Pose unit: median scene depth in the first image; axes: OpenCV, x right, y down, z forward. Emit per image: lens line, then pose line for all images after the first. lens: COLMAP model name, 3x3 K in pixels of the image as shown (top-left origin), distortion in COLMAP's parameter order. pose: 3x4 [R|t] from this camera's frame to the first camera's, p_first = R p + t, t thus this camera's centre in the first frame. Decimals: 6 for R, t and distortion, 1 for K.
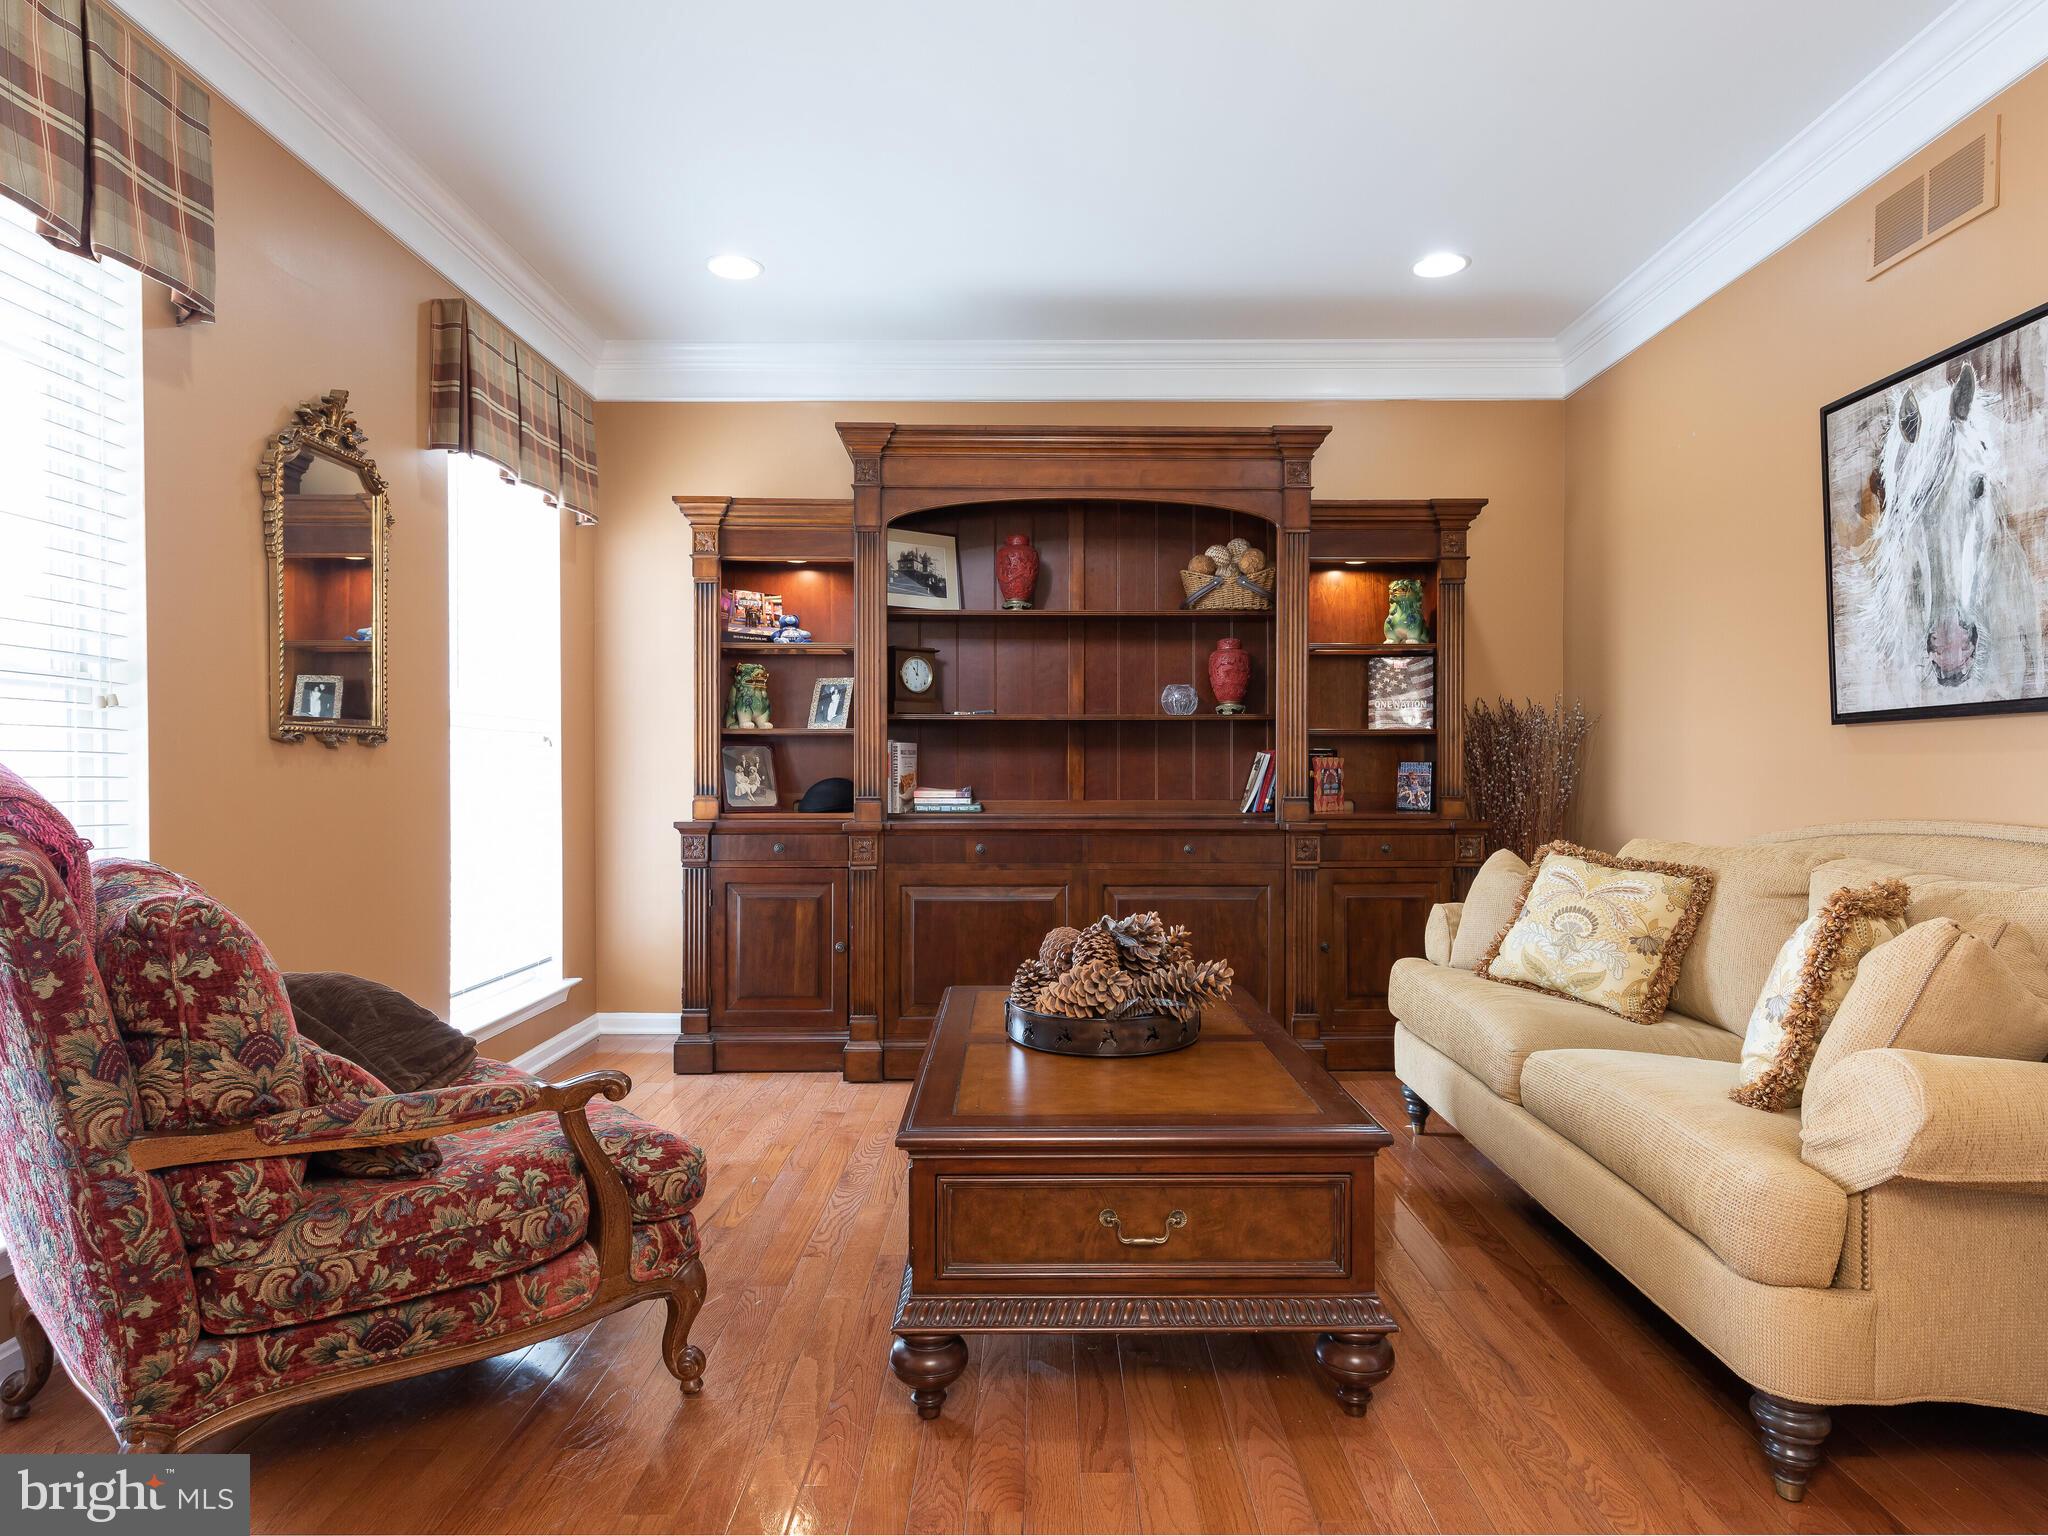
lens RADIAL K [[1090.0, 0, 1012.9], [0, 1090.0, 774.4], [0, 0, 1]] dist [0.020996, -0.009757]
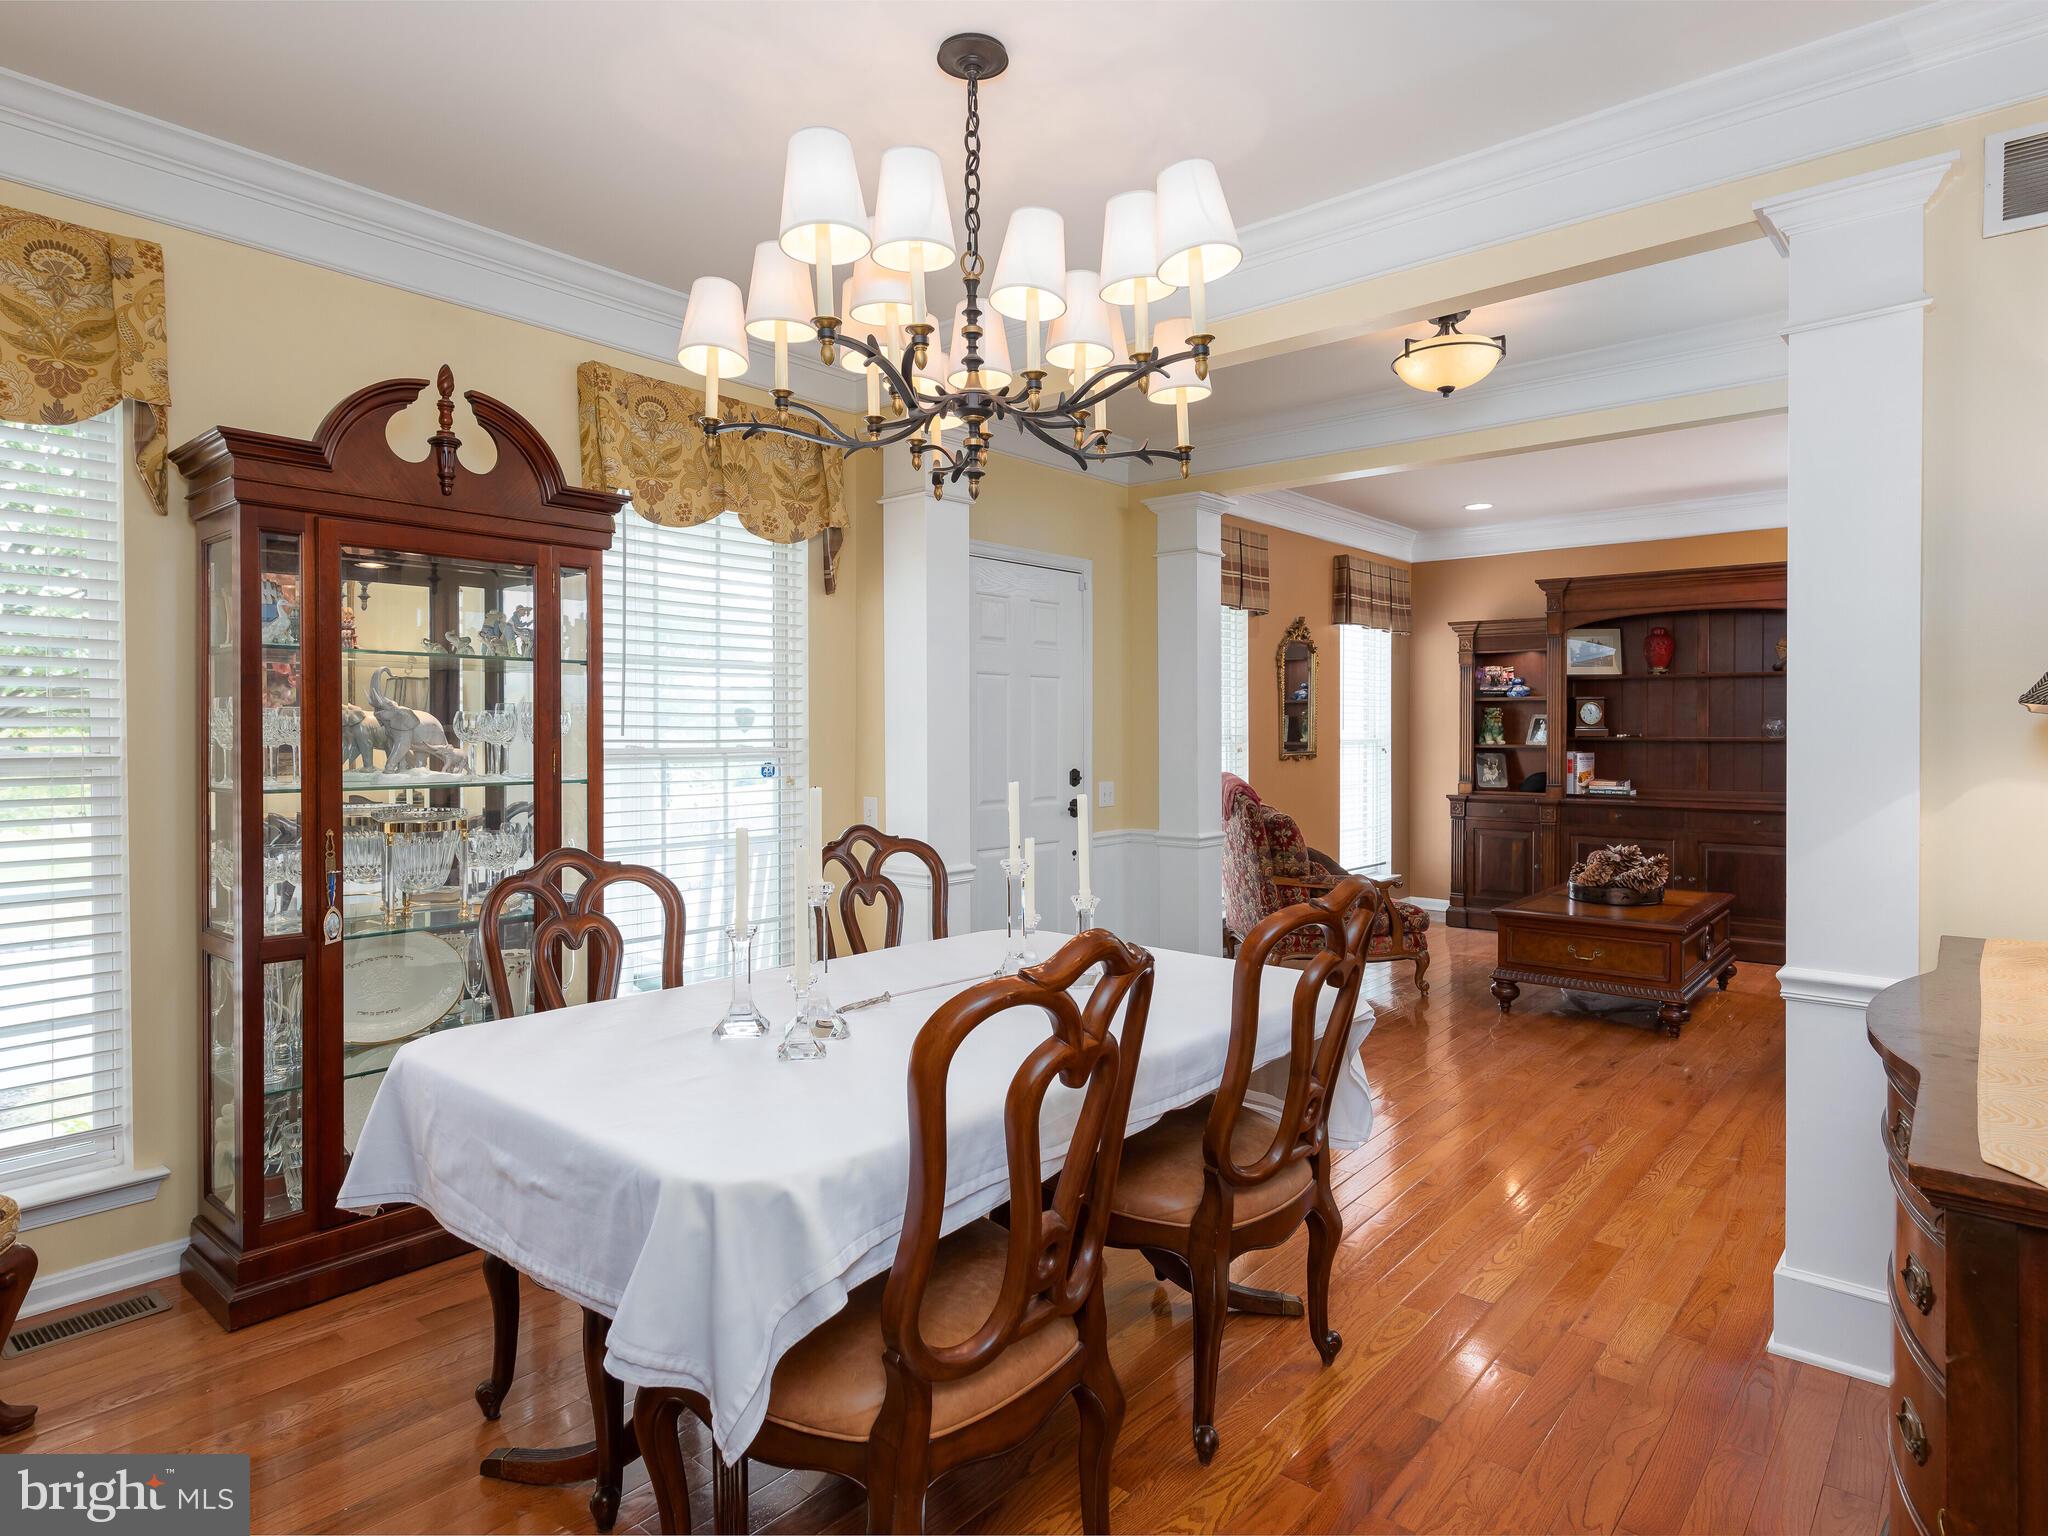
lens RADIAL K [[1052.0, 0, 1053.8], [0, 1052.0, 754.0], [0, 0, 1]] dist [0.006768, -0.003039]
pose [[0.751868, 0.010829, -0.659225, 0.390990], [-0.000022, 0.999866, 0.016399, -0.058437], [0.659314, -0.012315, 0.751767, -0.846246]]
